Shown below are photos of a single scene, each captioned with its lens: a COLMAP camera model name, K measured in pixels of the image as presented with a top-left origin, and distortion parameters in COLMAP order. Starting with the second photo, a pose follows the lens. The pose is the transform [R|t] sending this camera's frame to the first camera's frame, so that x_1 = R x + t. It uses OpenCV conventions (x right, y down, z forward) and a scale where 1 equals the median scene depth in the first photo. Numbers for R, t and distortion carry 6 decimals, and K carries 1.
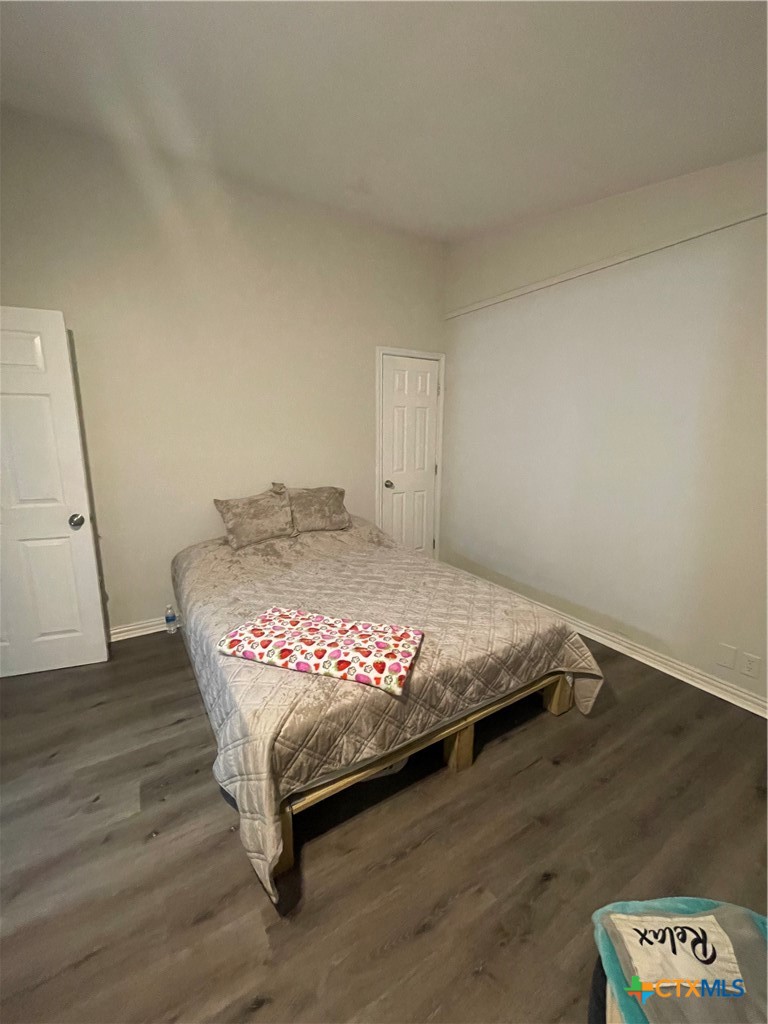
lens RADIAL K [[414.4, 0, 385.2], [0, 414.4, 508.9], [0, 0, 1]] dist [-0.001735, 0.000421]
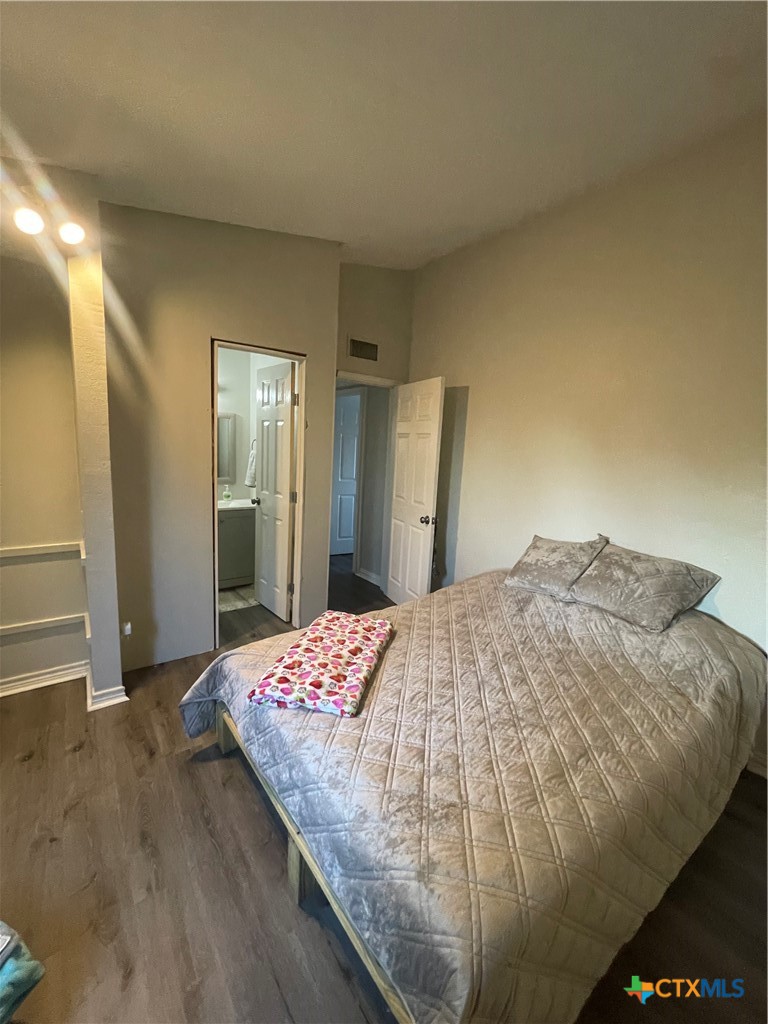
lens RADIAL K [[414.4, 0, 385.4], [0, 414.4, 510.6], [0, 0, 1]] dist [-0.001735, 0.000421]
pose [[0.097172, 0.165110, -0.981476, 0.858279], [-0.255111, 0.957329, 0.135791, -0.218140], [0.962017, 0.237190, 0.135147, 0.891473]]
